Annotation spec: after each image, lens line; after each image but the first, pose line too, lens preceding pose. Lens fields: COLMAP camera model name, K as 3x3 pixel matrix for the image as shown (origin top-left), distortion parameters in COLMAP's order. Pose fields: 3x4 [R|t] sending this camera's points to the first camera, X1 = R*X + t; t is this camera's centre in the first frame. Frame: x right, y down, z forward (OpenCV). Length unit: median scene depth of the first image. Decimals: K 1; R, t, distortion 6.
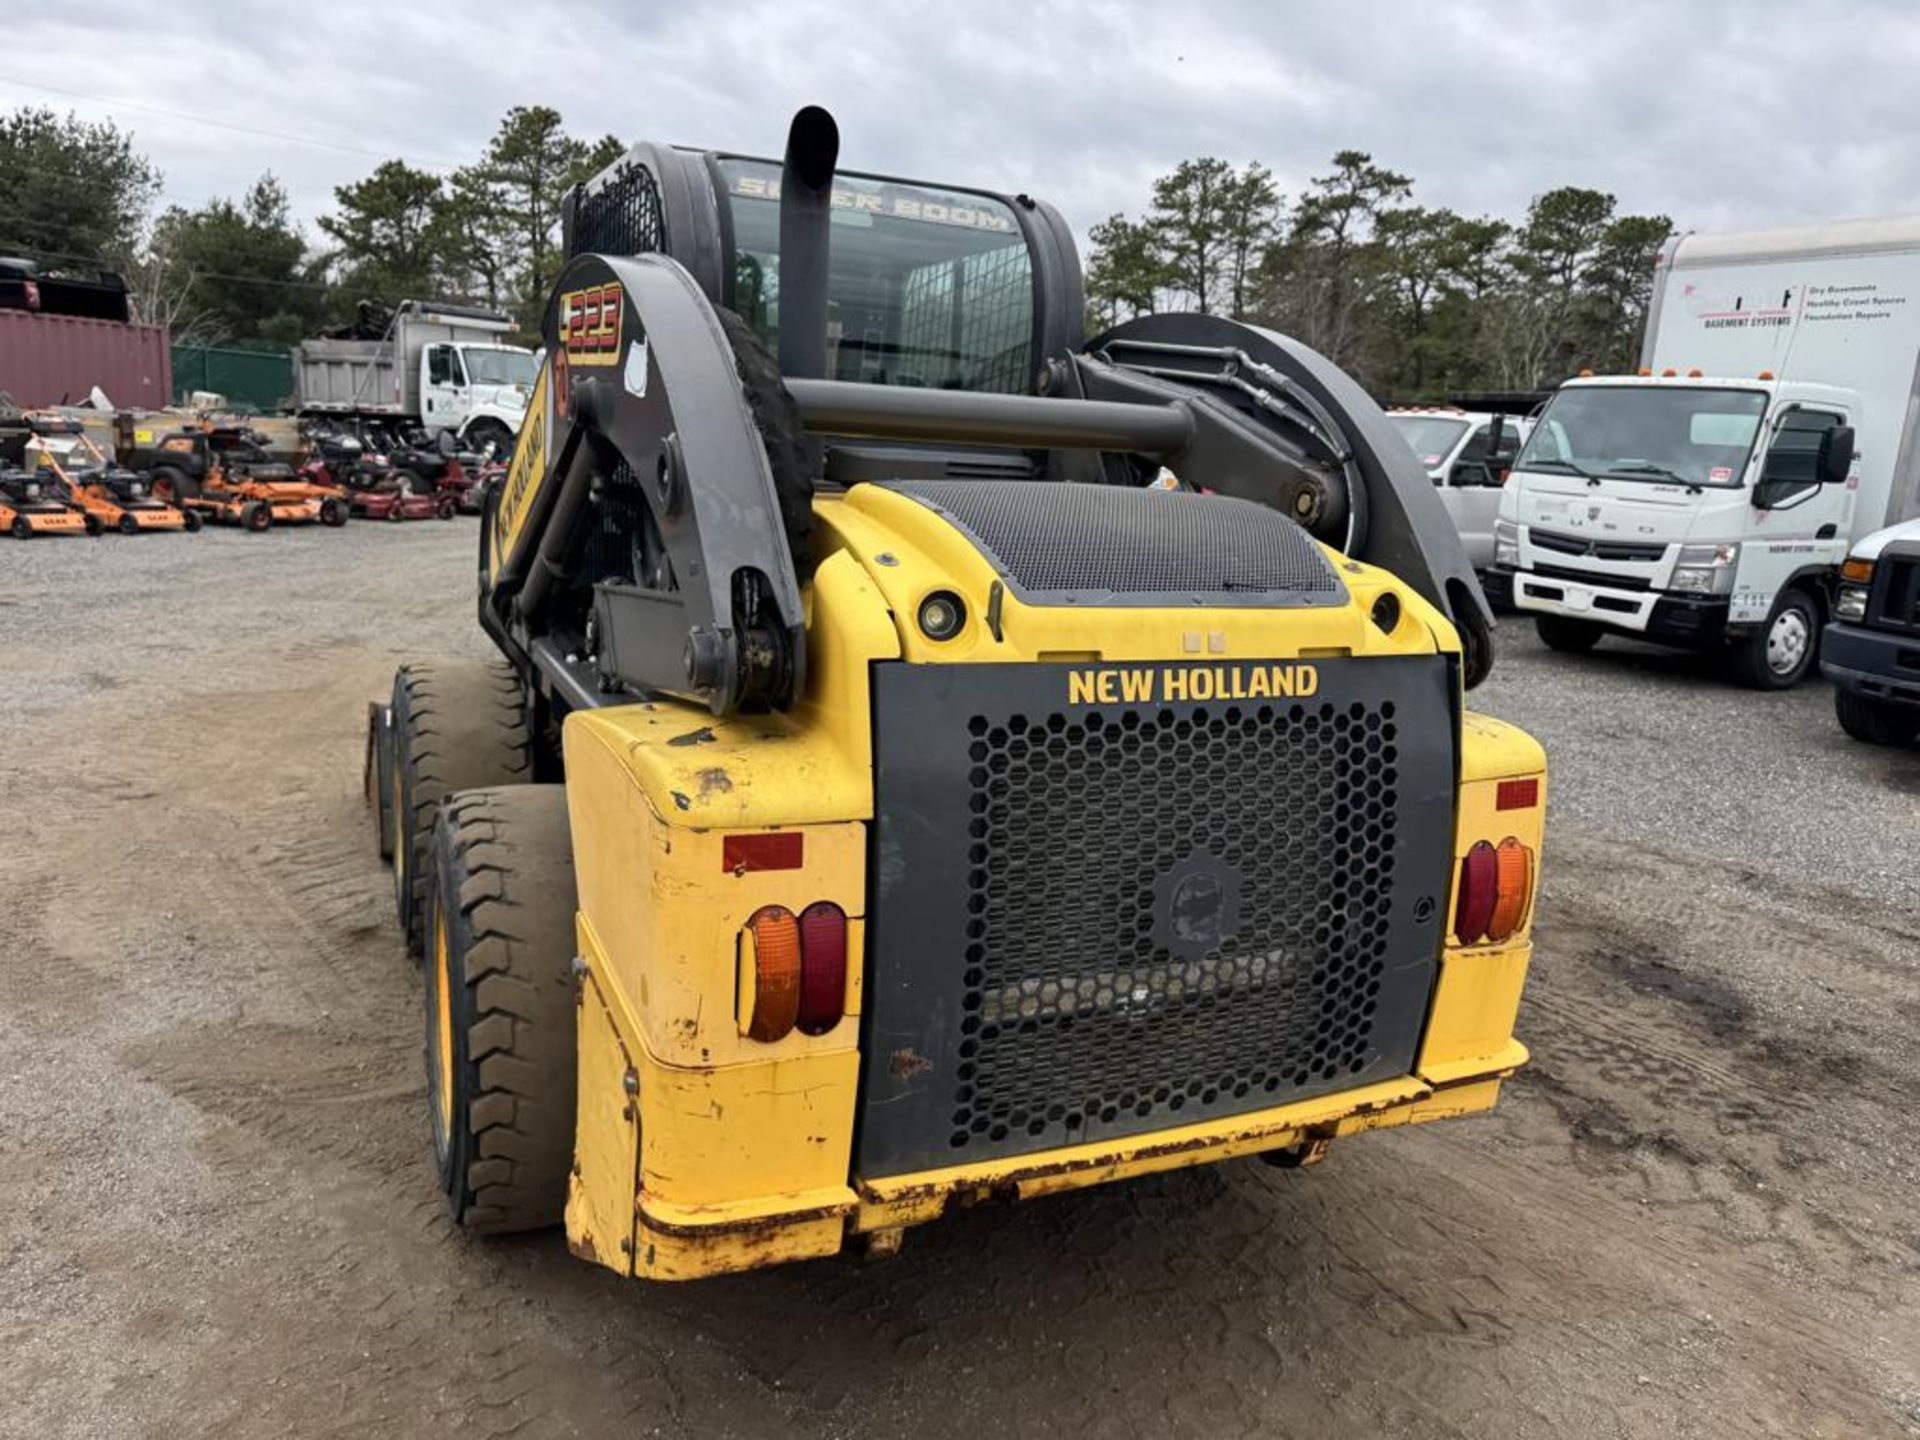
lens RADIAL K [[1363.8, 0, 963.9], [0, 1363.8, 684.7], [0, 0, 1]] dist [0.031805, -0.038036]
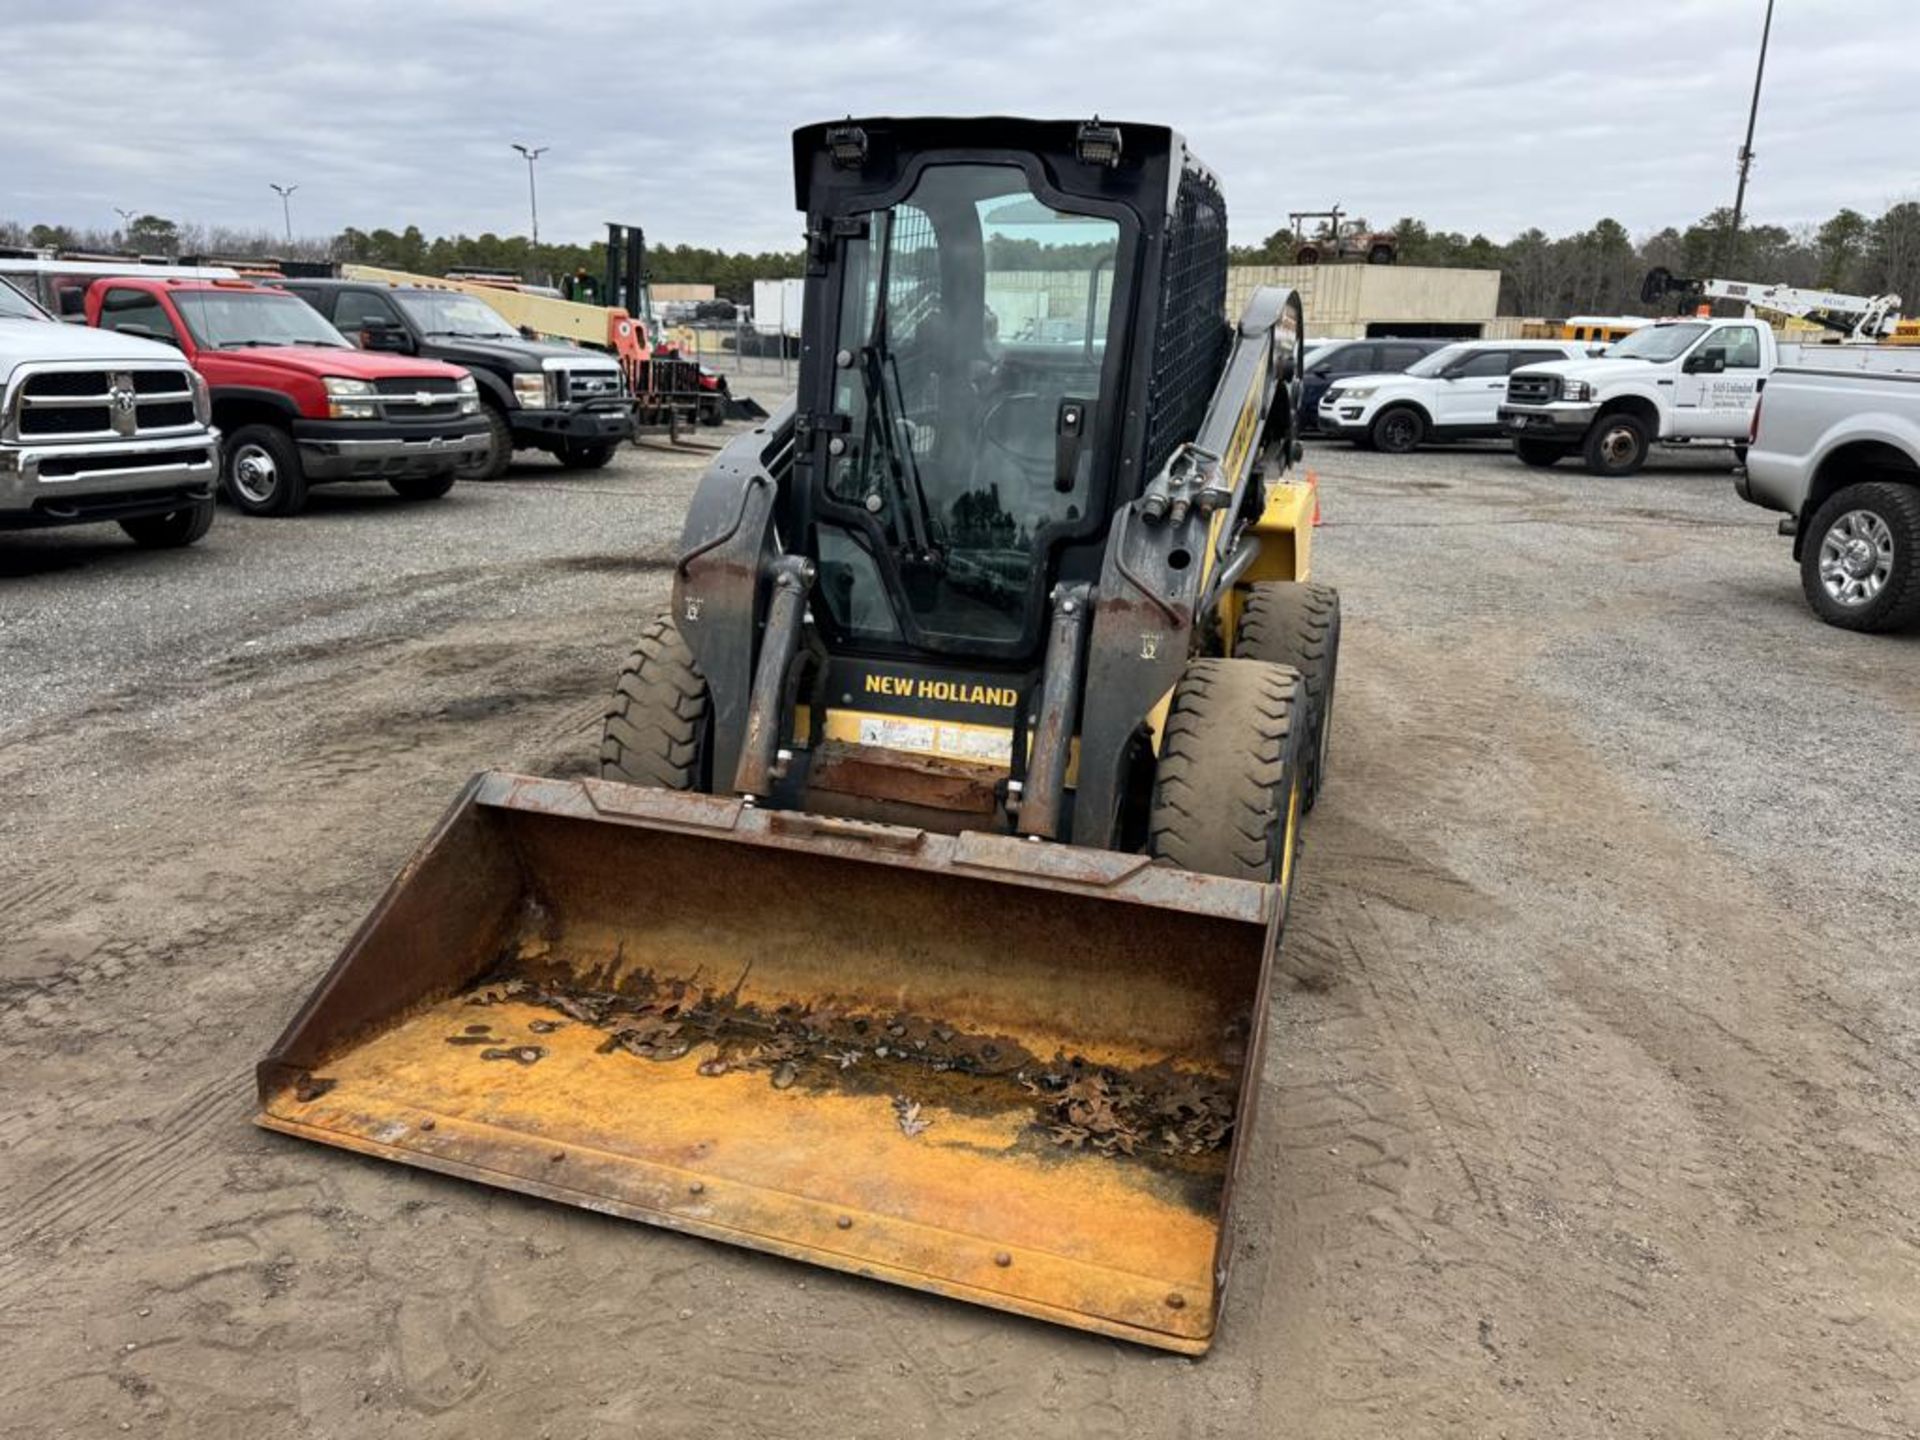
lens RADIAL K [[1355.8, 0, 964.7], [0, 1355.8, 730.1], [0, 0, 1]] dist [0.042167, -0.045967]
pose [[-0.732762, -0.262821, 0.627682, -0.283150], [0.049179, 0.899539, 0.434064, -0.133185], [-0.678705, 0.348934, -0.646223, 0.602722]]
